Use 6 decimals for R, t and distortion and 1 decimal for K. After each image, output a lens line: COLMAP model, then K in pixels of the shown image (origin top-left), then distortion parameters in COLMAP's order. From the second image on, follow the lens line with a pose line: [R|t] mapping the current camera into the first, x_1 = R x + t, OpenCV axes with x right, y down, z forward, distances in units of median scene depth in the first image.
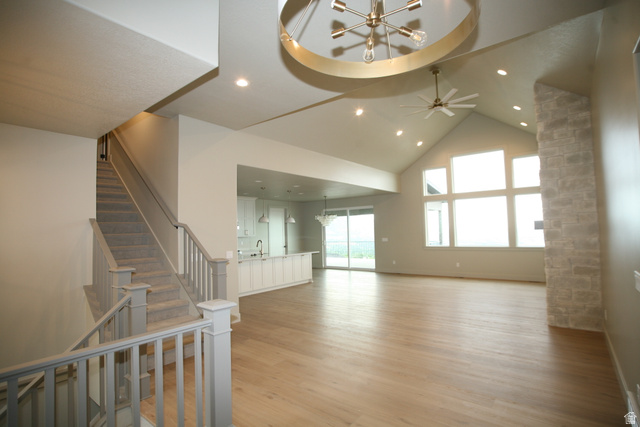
lens RADIAL K [[314.3, 0, 317.4], [0, 314.3, 212.0], [0, 0, 1]] dist [-0.048049, 0.000508]
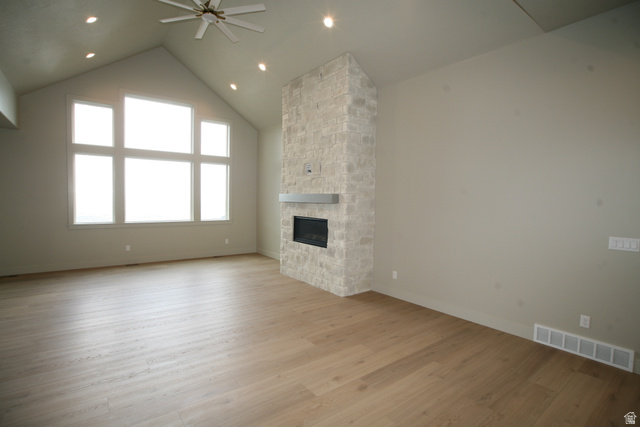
lens RADIAL K [[314.3, 0, 317.4], [0, 314.3, 212.0], [0, 0, 1]] dist [-0.048049, 0.000508]
pose [[0.238075, -0.008947, 0.971206, -0.287097], [-0.080012, 0.996378, 0.028793, 0.064572], [-0.967945, -0.084563, 0.236497, 0.861969]]
